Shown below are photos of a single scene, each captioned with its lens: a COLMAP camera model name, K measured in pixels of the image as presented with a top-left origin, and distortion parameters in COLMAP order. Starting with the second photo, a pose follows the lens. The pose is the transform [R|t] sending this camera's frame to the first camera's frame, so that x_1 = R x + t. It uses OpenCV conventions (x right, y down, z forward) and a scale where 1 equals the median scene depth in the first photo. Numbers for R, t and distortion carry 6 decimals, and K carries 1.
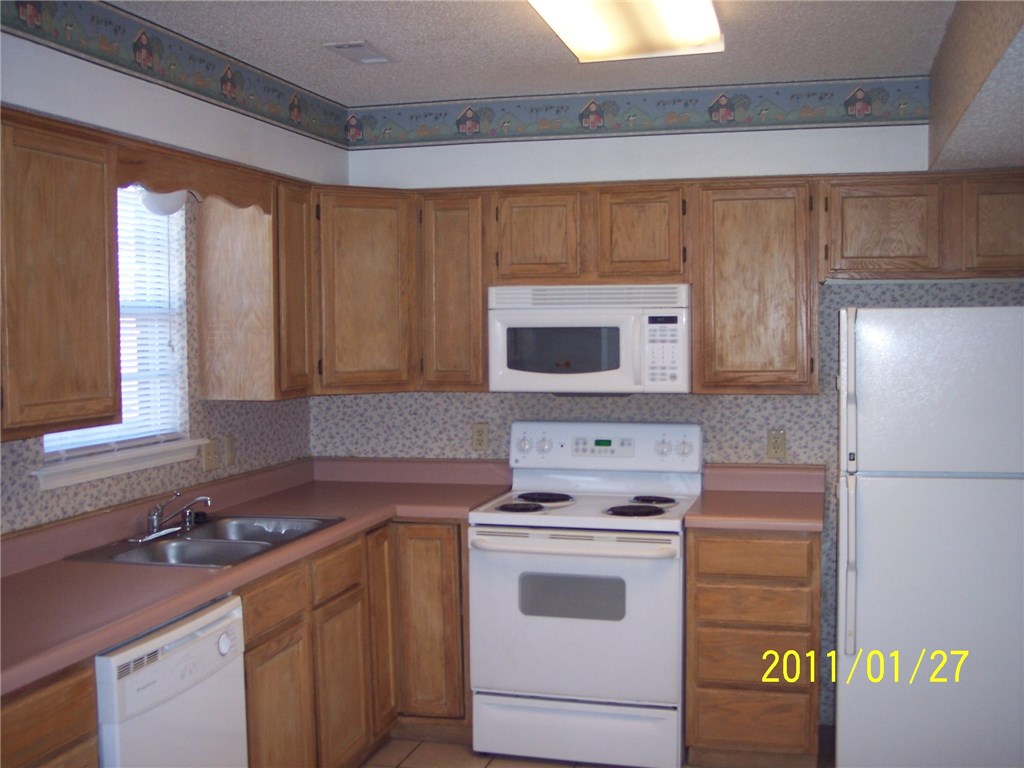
lens RADIAL K [[1164.5, 0, 512.0], [0, 1164.5, 384.0], [0, 0, 1]] dist [-0.125259, 0.084587]
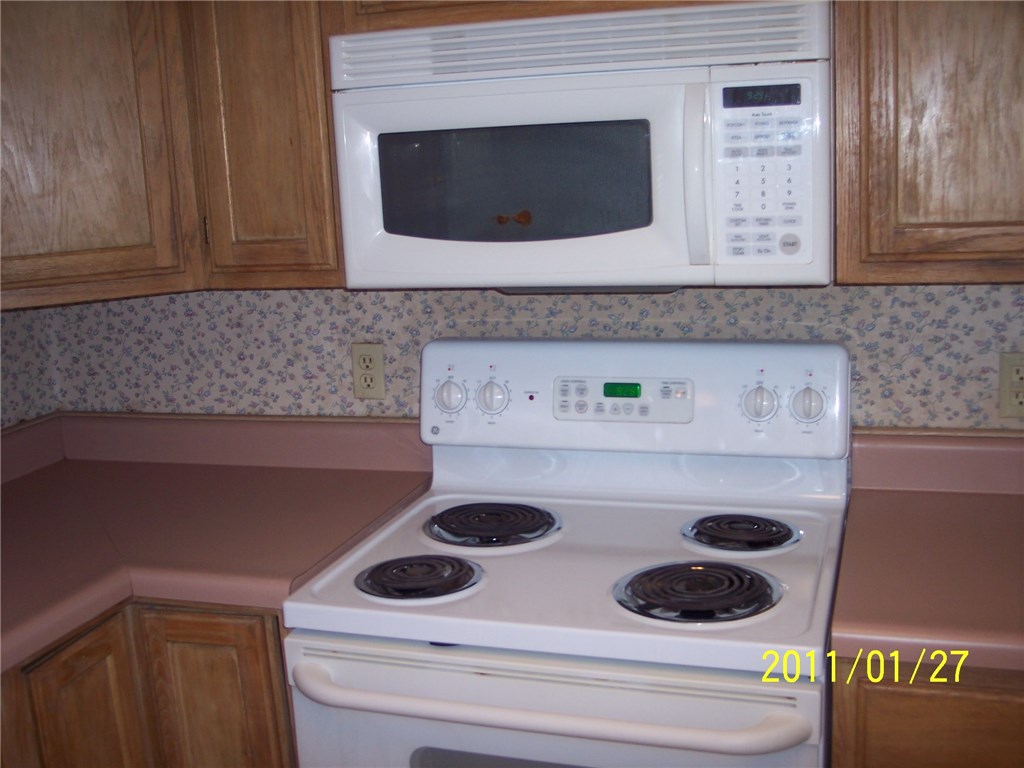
lens RADIAL K [[1164.5, 0, 512.0], [0, 1164.5, 384.0], [0, 0, 1]] dist [-0.125259, 0.084587]
pose [[0.998086, -0.029941, -0.054111, 0.060388], [0.037692, 0.988204, 0.148433, -0.018875], [0.049028, -0.150189, 0.987441, 0.560068]]
